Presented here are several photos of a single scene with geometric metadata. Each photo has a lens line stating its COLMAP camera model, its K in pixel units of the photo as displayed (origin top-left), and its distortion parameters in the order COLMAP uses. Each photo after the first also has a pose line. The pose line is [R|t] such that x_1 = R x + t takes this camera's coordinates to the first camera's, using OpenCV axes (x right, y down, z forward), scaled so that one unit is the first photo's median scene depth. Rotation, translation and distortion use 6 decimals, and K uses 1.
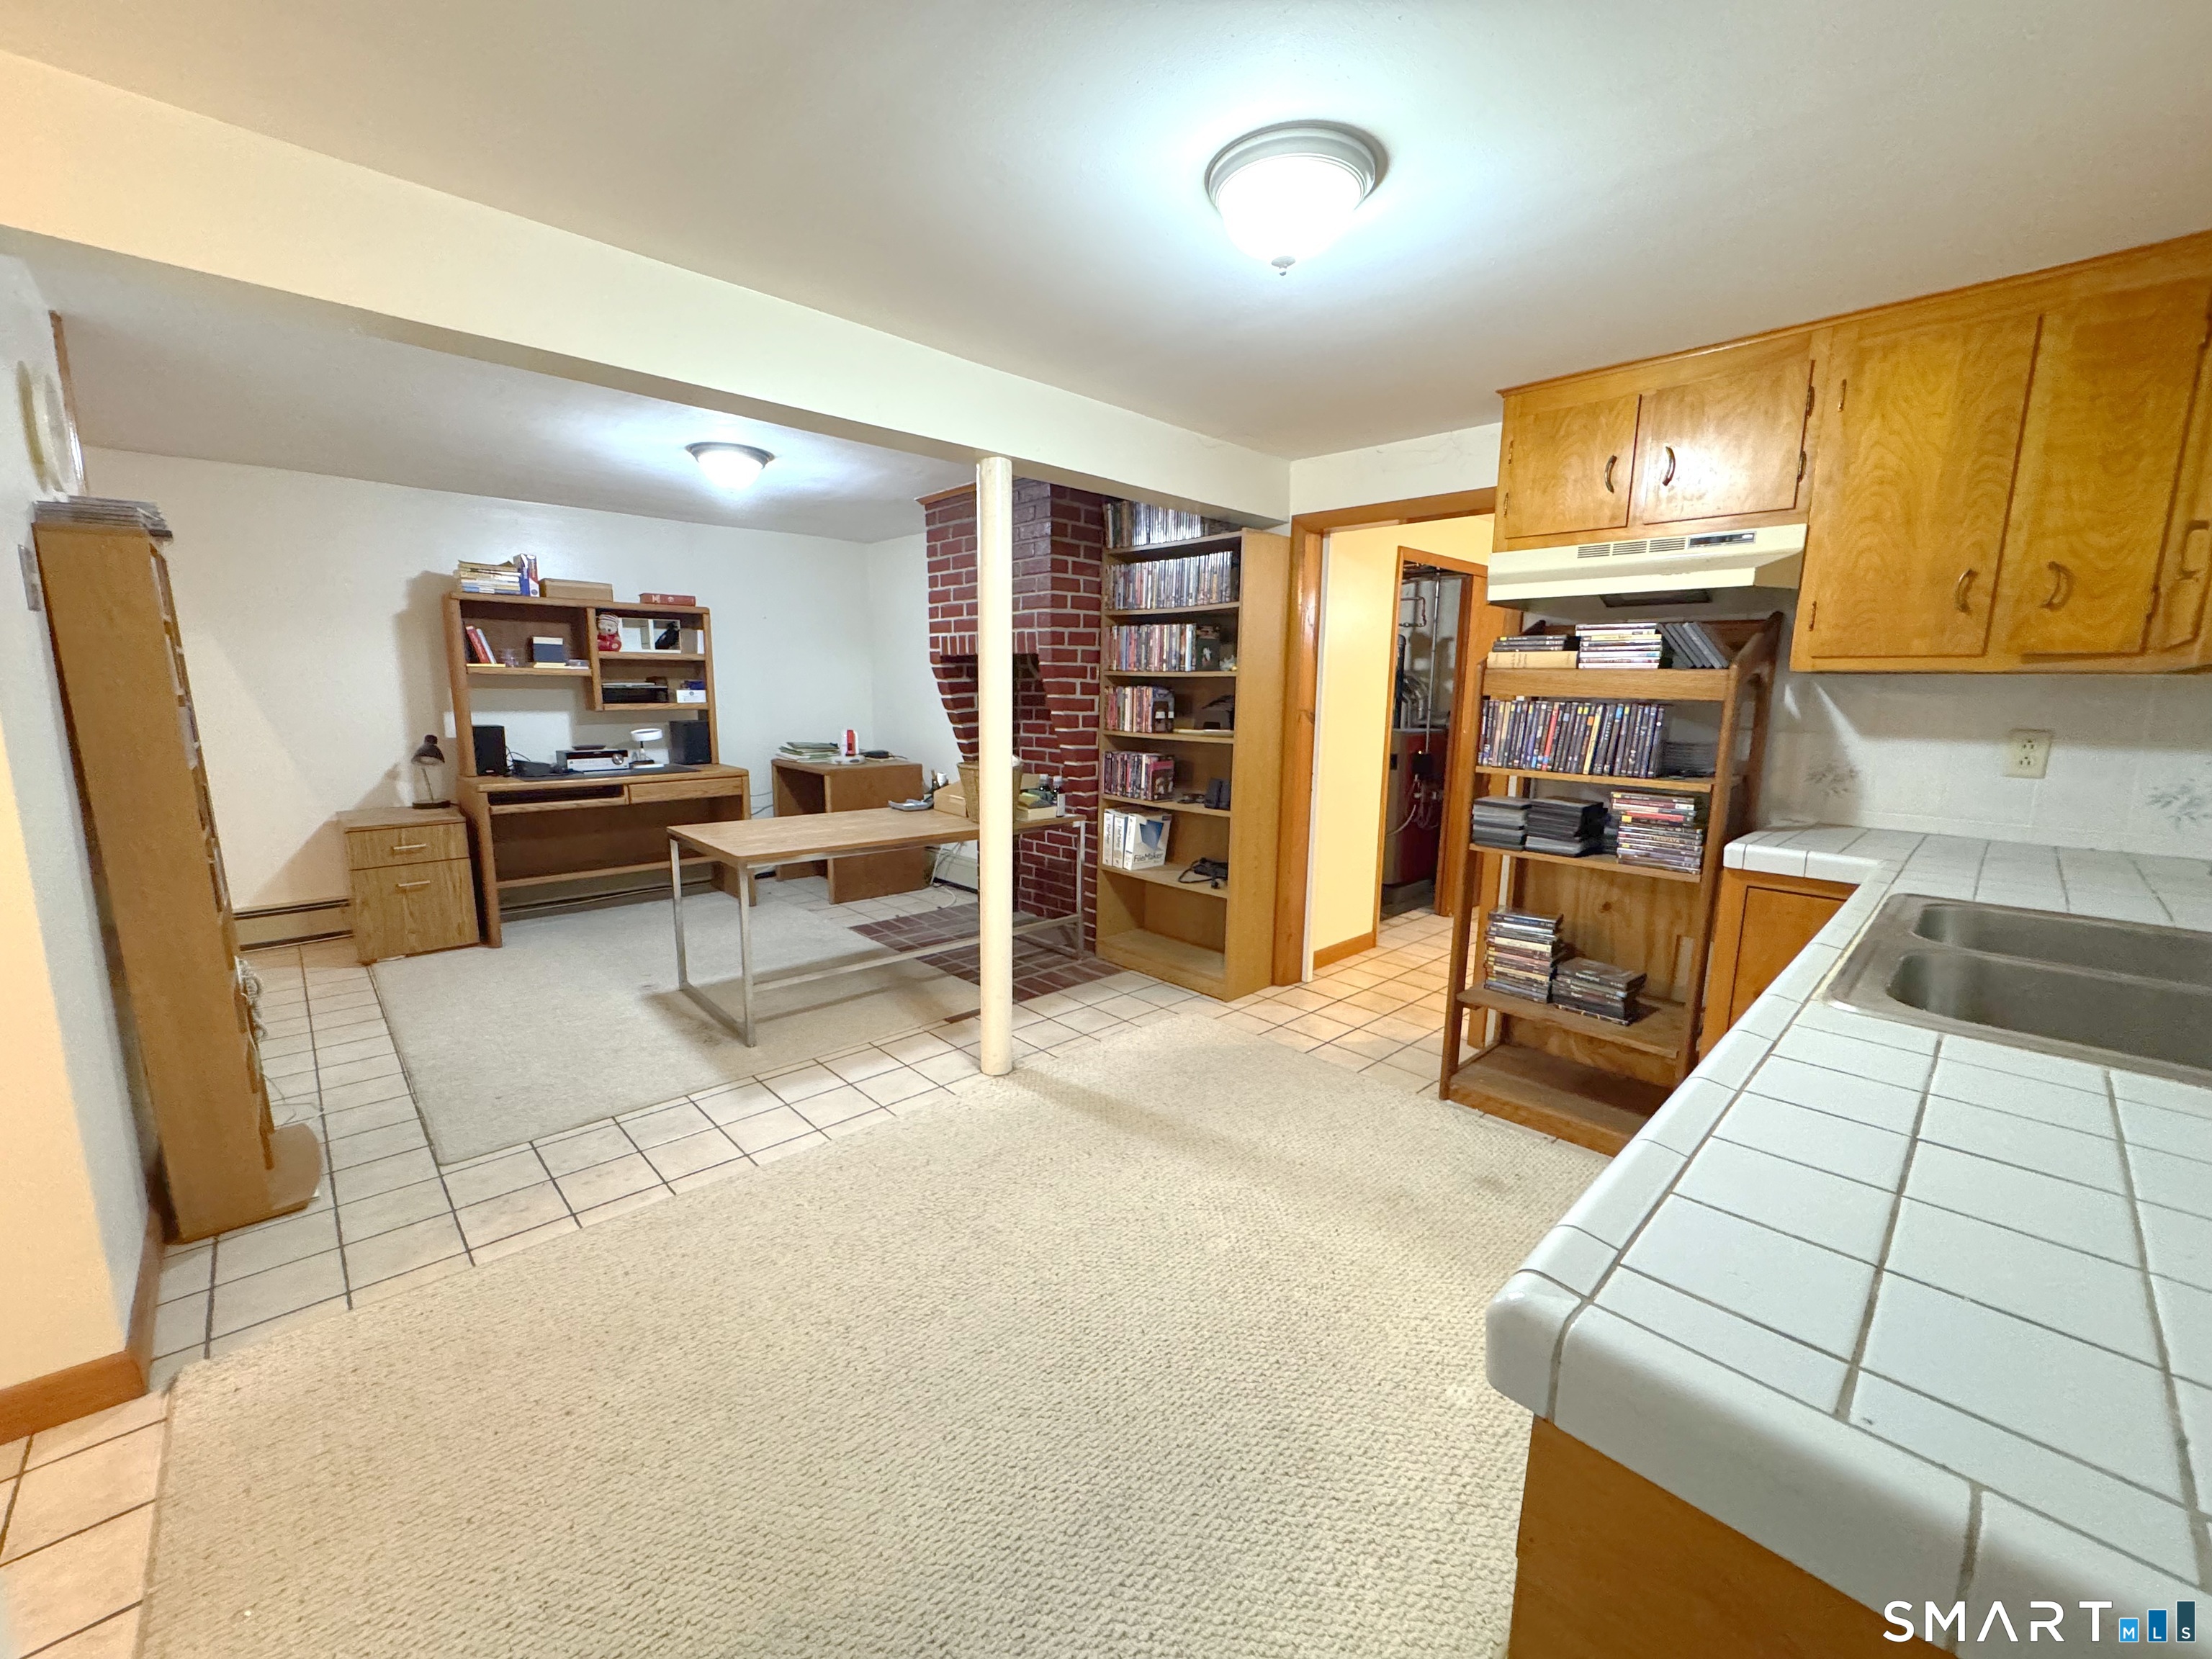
lens RADIAL K [[885.6, 0, 1098.9], [0, 885.6, 827.3], [0, 0, 1]] dist [0.000760, 0.000040]
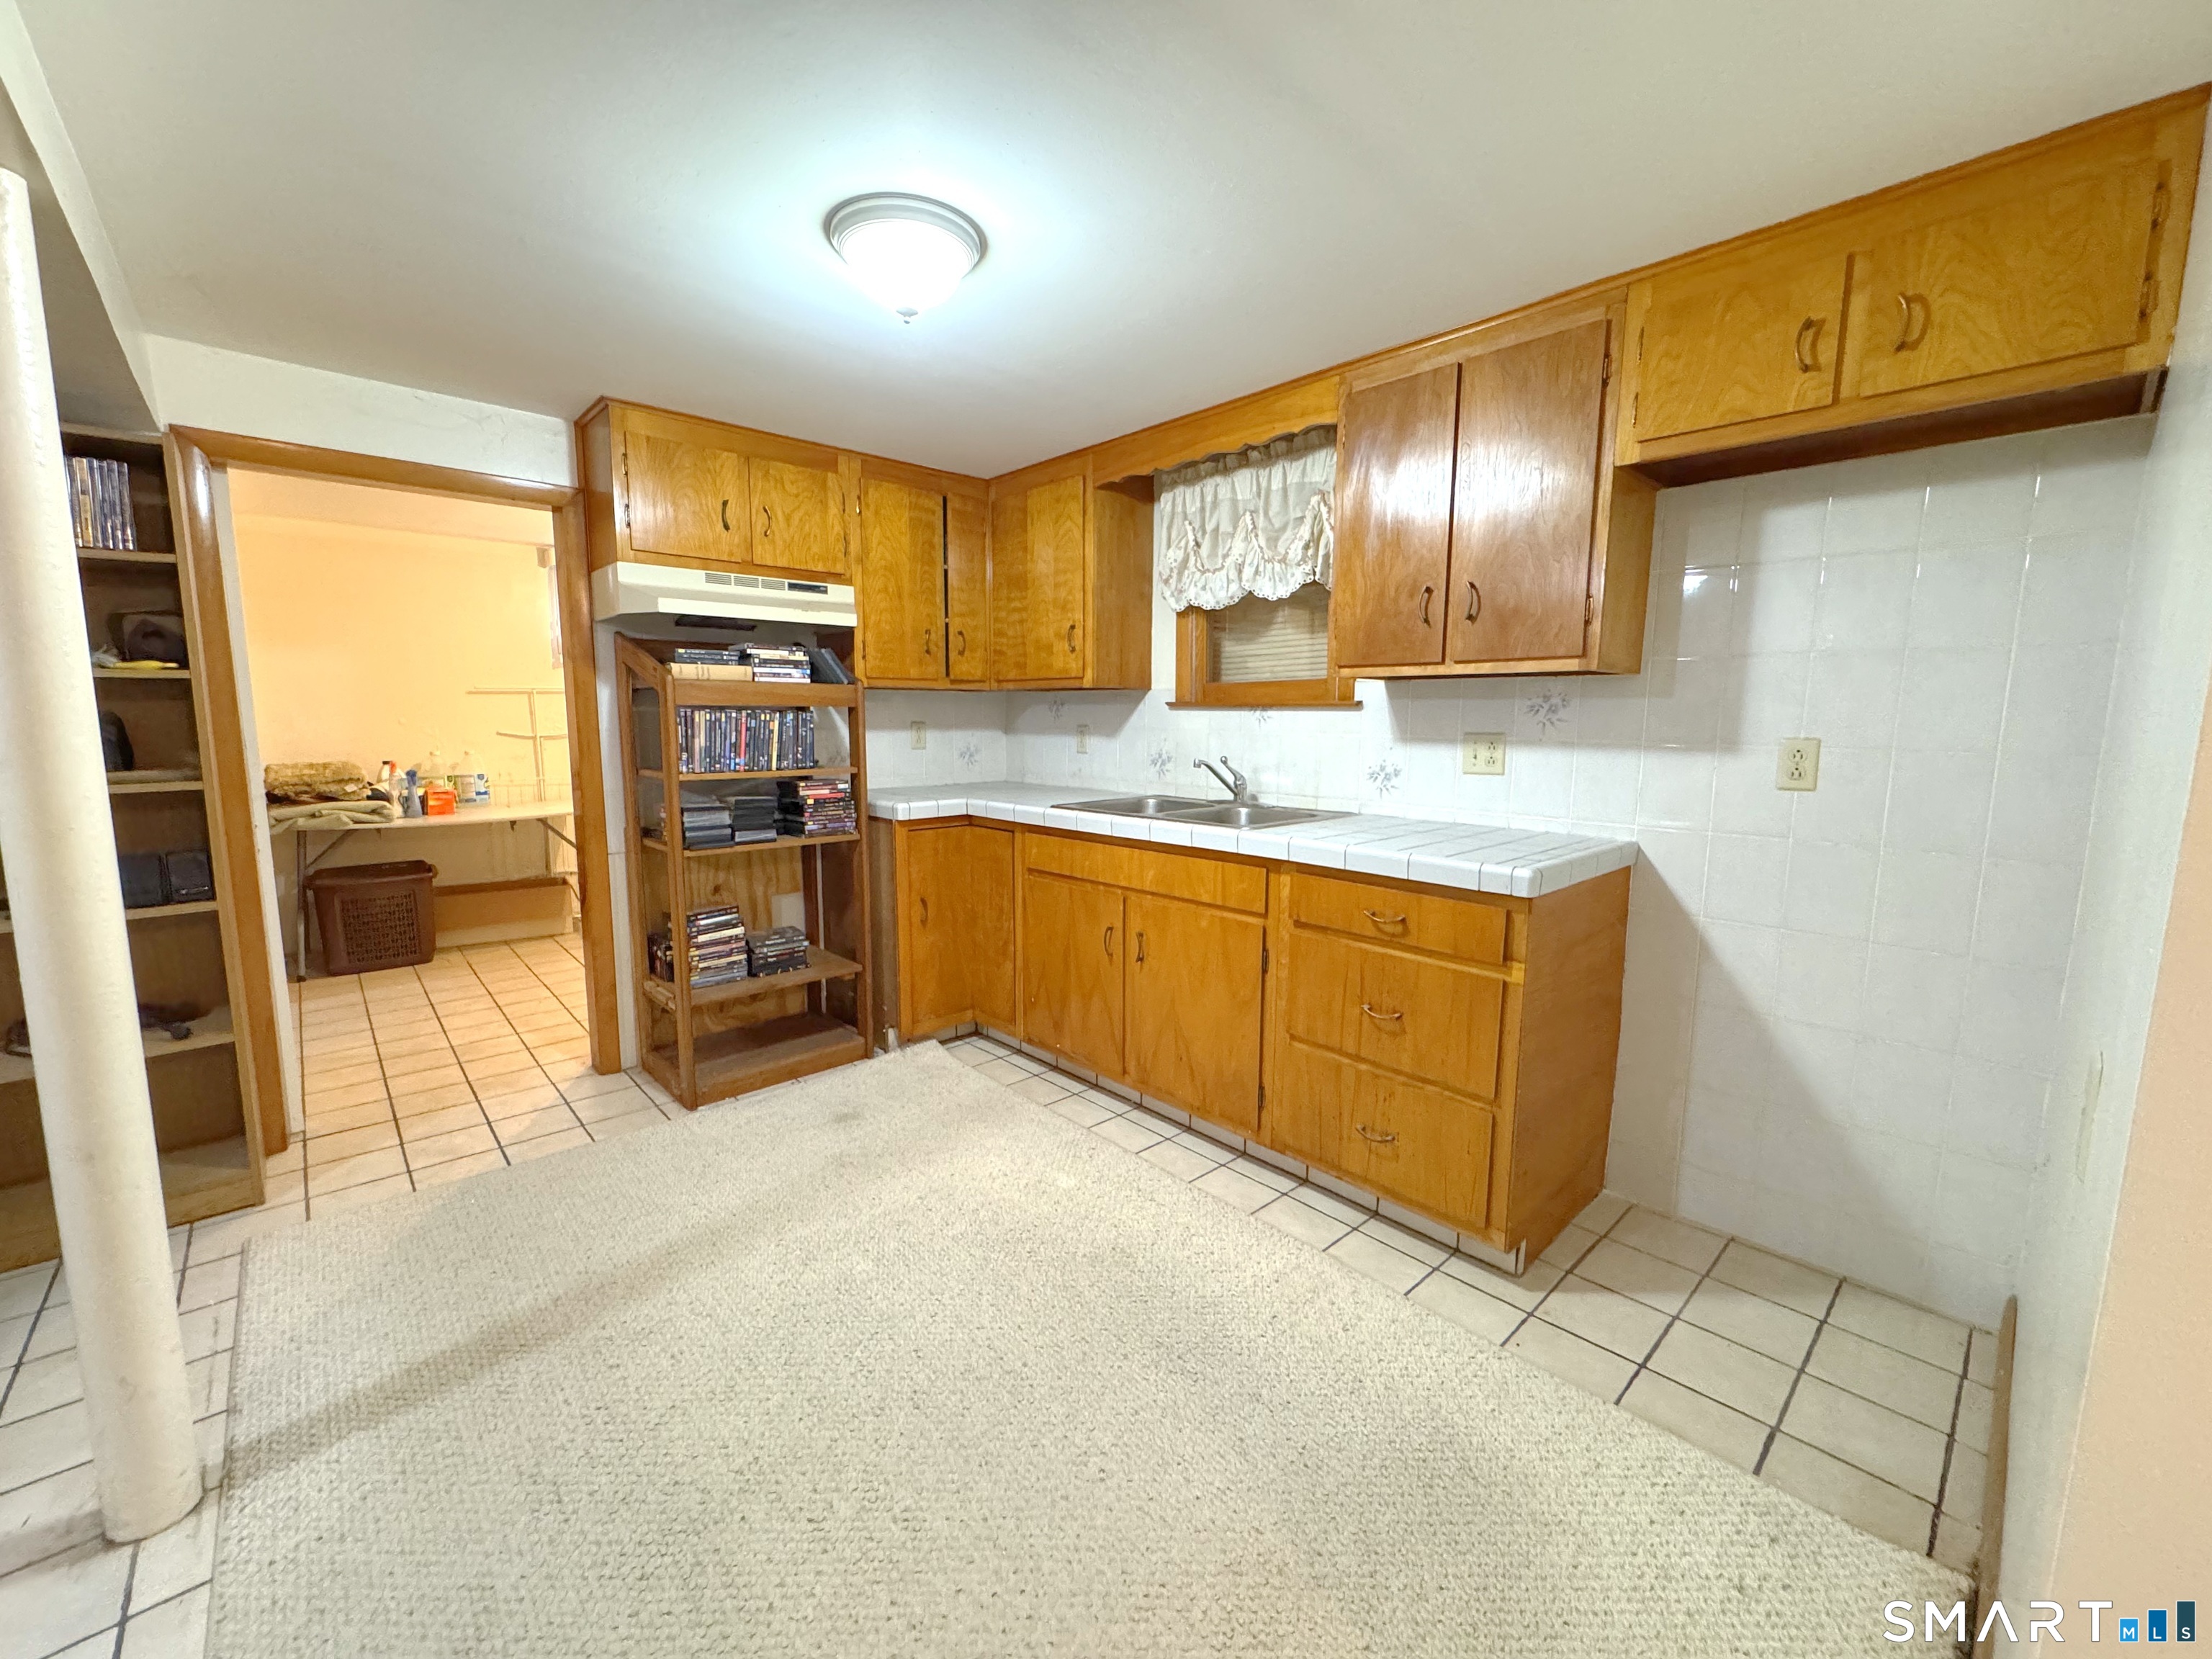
lens RADIAL K [[885.6, 0, 1098.9], [0, 885.6, 827.3], [0, 0, 1]] dist [0.000760, 0.000040]
pose [[0.026375, -0.145679, 0.988980, -0.613019], [0.157821, 0.977524, 0.139783, -0.080832], [-0.987115, 0.152395, 0.048773, 0.513366]]
